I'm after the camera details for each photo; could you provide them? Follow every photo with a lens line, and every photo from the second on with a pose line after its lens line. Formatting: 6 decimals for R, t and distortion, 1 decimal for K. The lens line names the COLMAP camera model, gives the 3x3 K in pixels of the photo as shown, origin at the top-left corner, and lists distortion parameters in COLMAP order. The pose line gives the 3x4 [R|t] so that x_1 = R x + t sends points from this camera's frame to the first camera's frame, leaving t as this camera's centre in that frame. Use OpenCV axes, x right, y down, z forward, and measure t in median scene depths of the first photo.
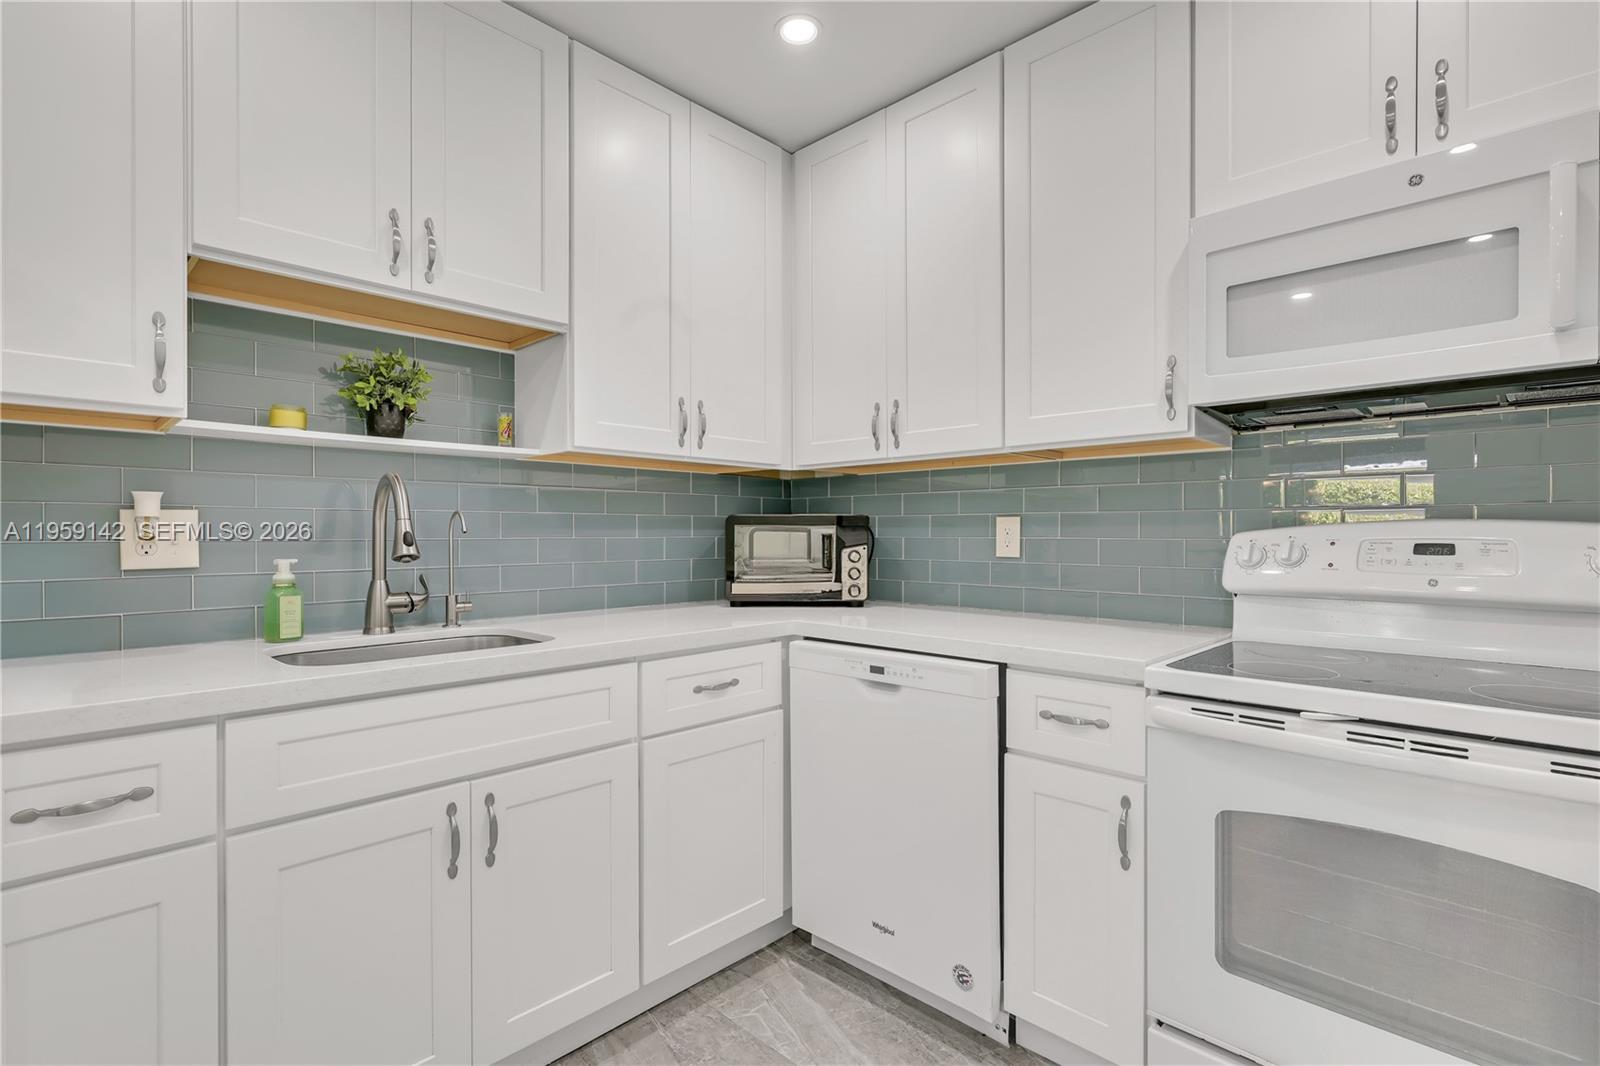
lens RADIAL K [[744.0, 0, 800.0], [0, 744.0, 533.0], [0, 0, 1]] dist [0.002529, -0.000451]
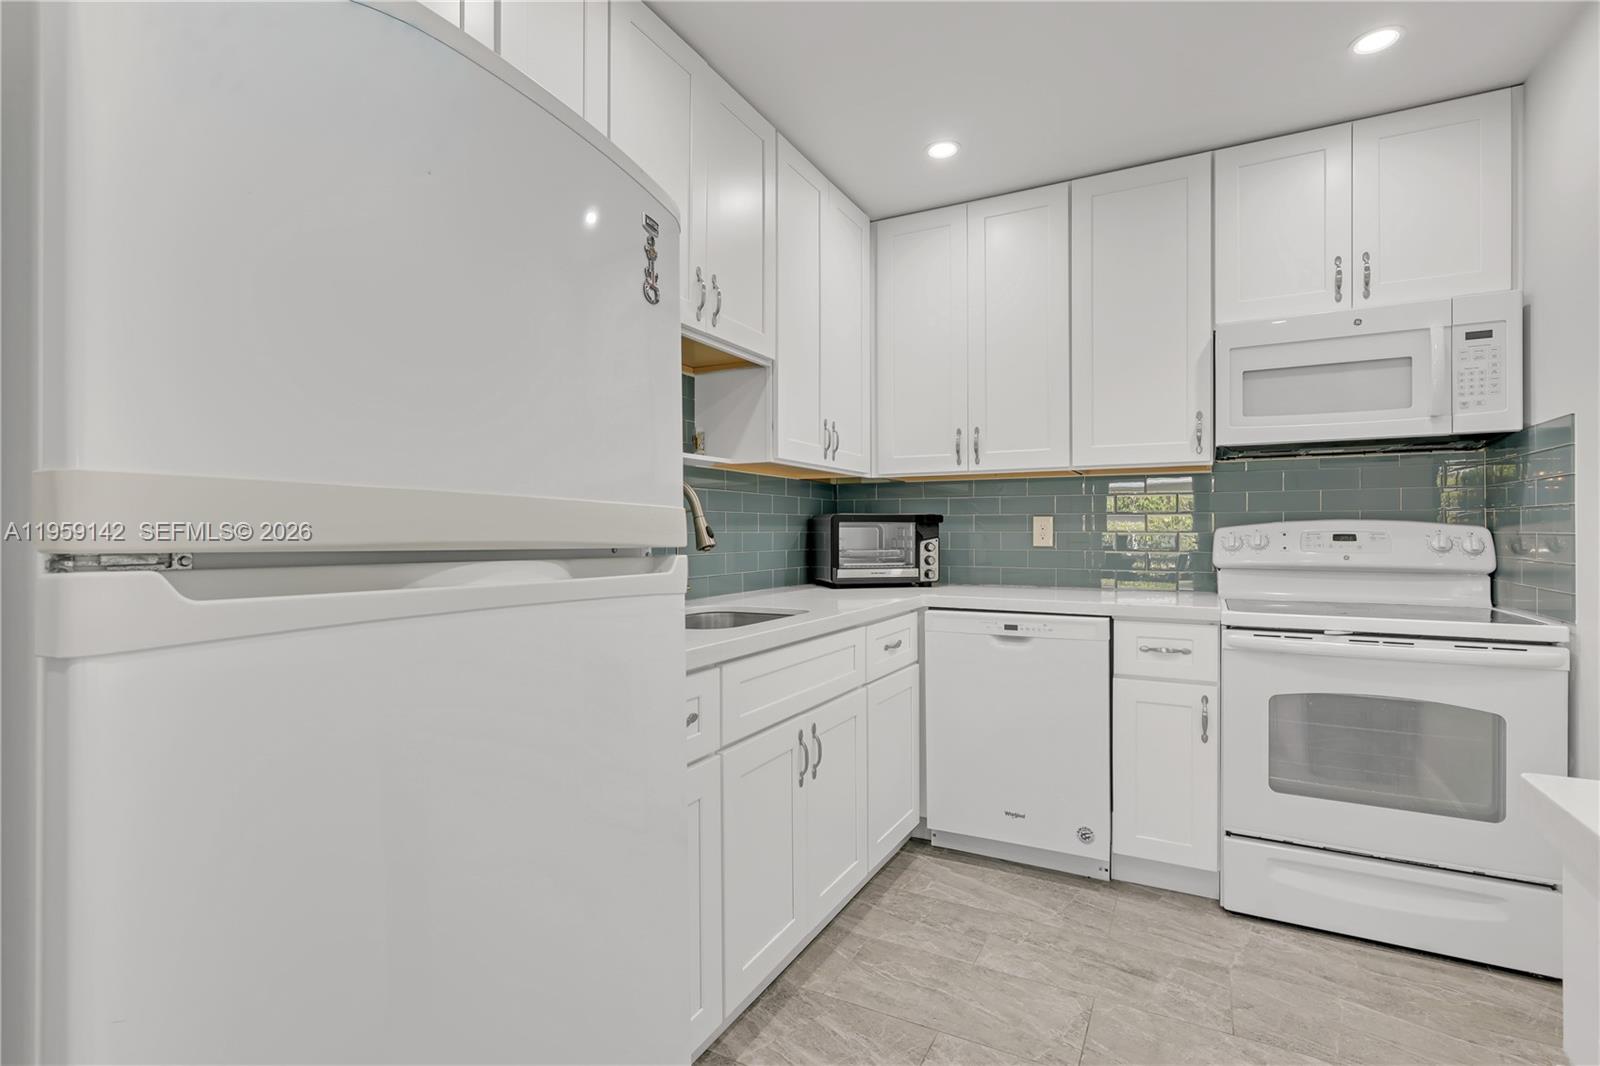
lens RADIAL K [[748.4, 0, 798.0], [0, 748.4, 529.6], [0, 0, 1]] dist [-0.000309, 0.000558]
pose [[0.961688, -0.000299, 0.274145, -0.593918], [0.000819, 0.999998, -0.001783, 0.004652], [-0.274144, 0.001939, 0.961687, -0.203057]]
